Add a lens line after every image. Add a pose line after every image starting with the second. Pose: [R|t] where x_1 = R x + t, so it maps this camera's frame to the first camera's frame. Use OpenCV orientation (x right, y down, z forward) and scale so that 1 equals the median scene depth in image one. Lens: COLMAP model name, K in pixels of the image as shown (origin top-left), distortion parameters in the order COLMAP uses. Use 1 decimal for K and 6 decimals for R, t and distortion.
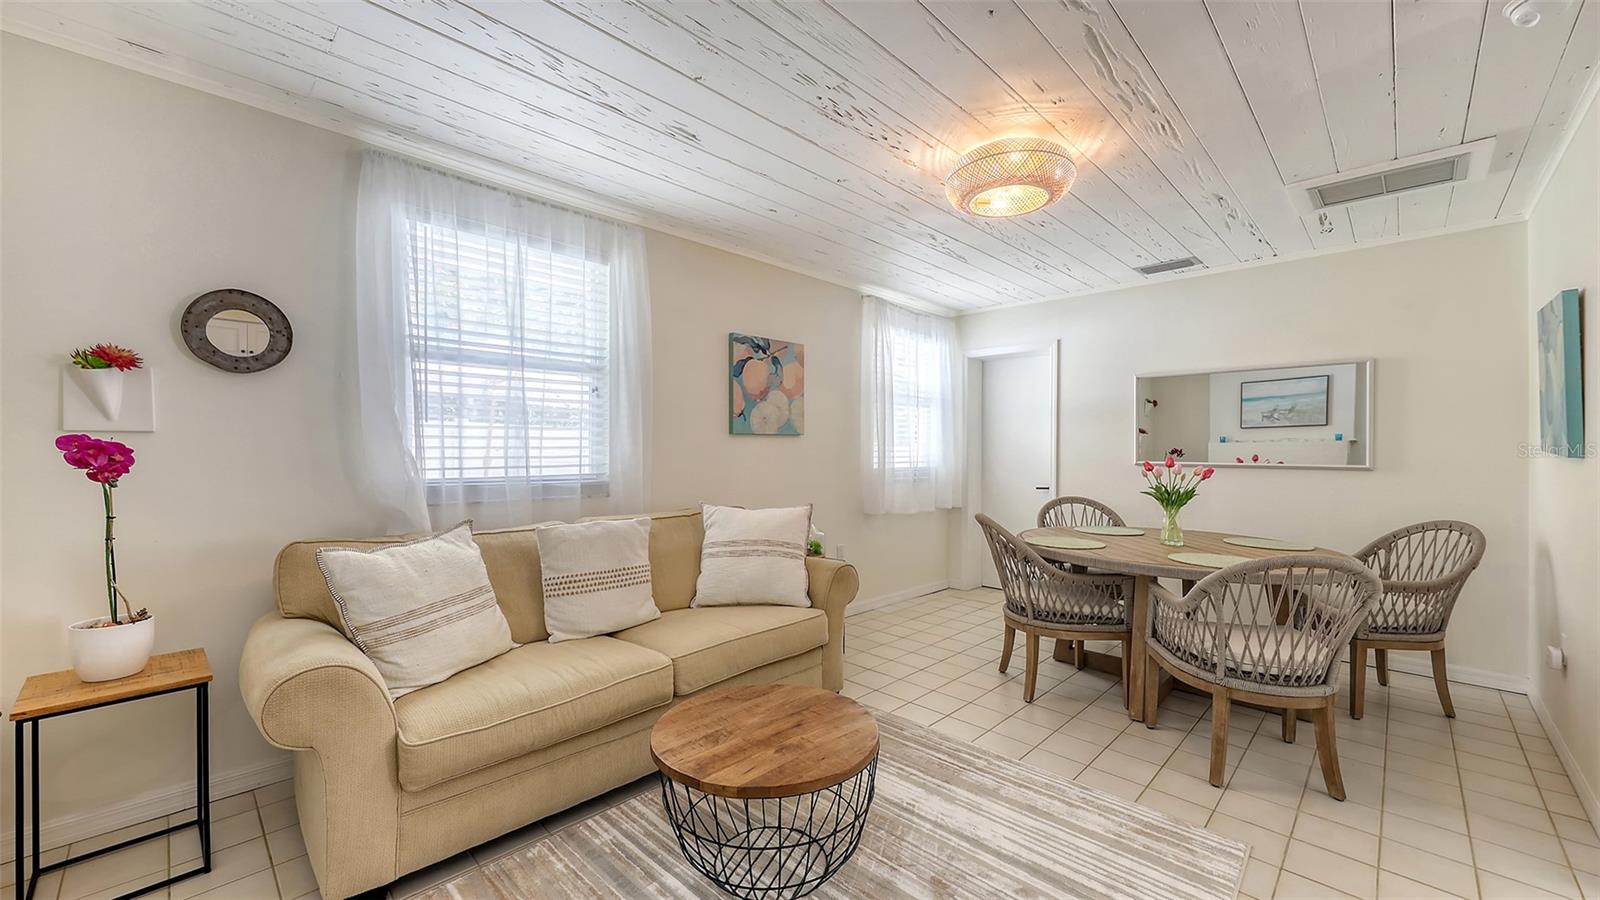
lens RADIAL K [[621.0, 0, 793.4], [0, 621.0, 451.6], [0, 0, 1]] dist [-0.002883, -0.001062]
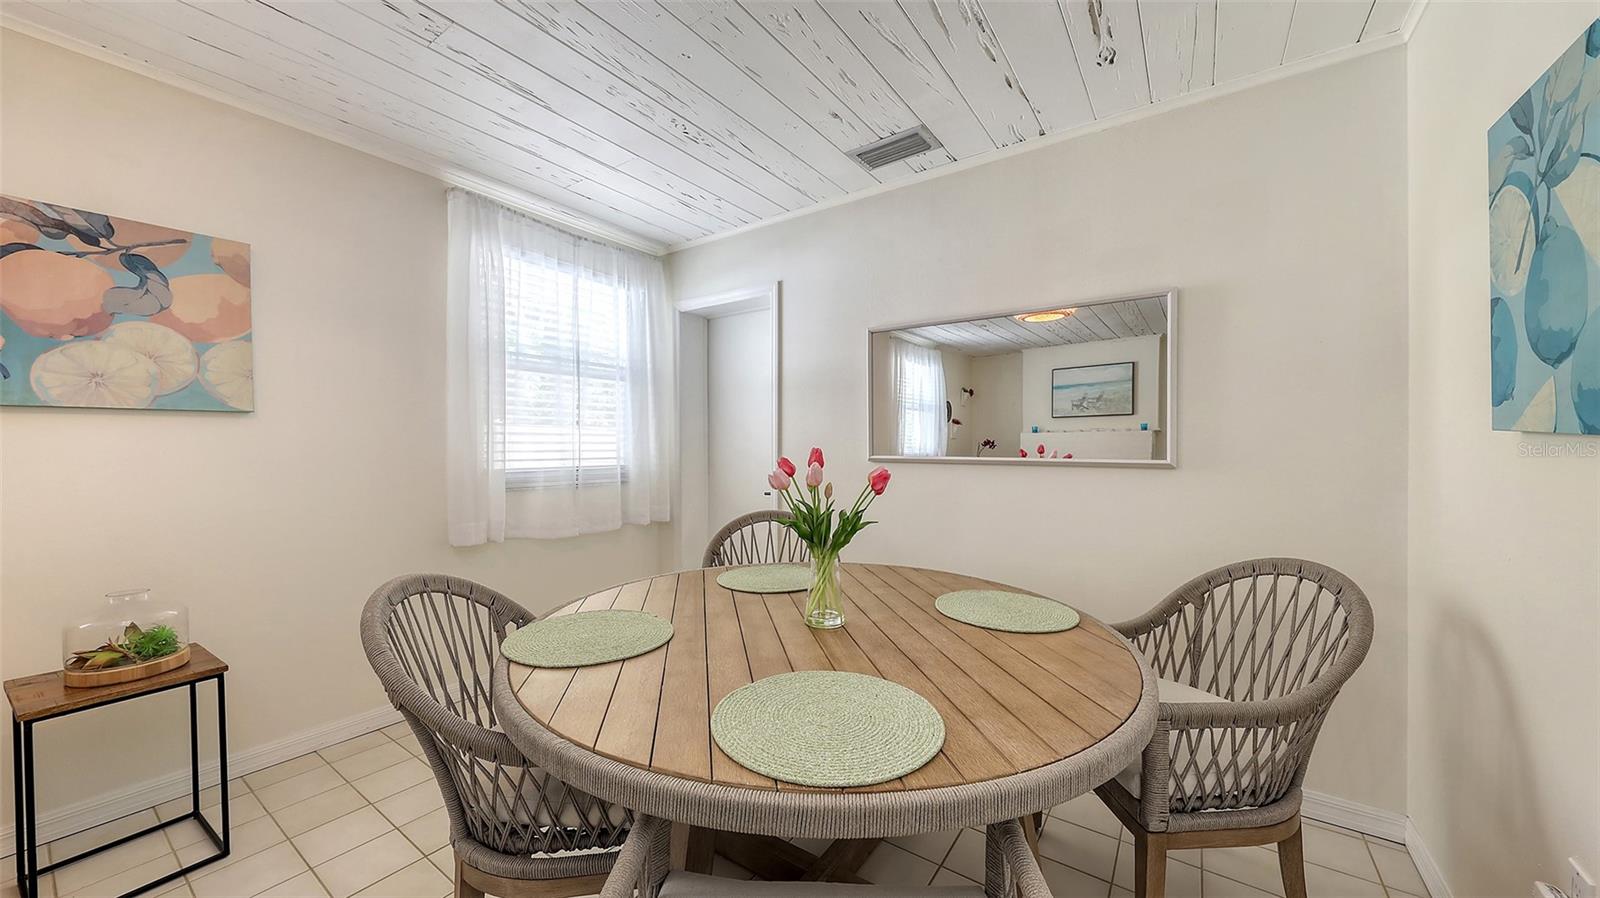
lens RADIAL K [[557.3, 0, 807.9], [0, 557.3, 452.0], [0, 0, 1]] dist [-0.002553, -0.000417]
pose [[0.985412, -0.008275, 0.169986, 0.449667], [0.006453, 0.999916, 0.011267, 0.005739], [-0.170065, -0.010006, 0.985382, 0.482579]]
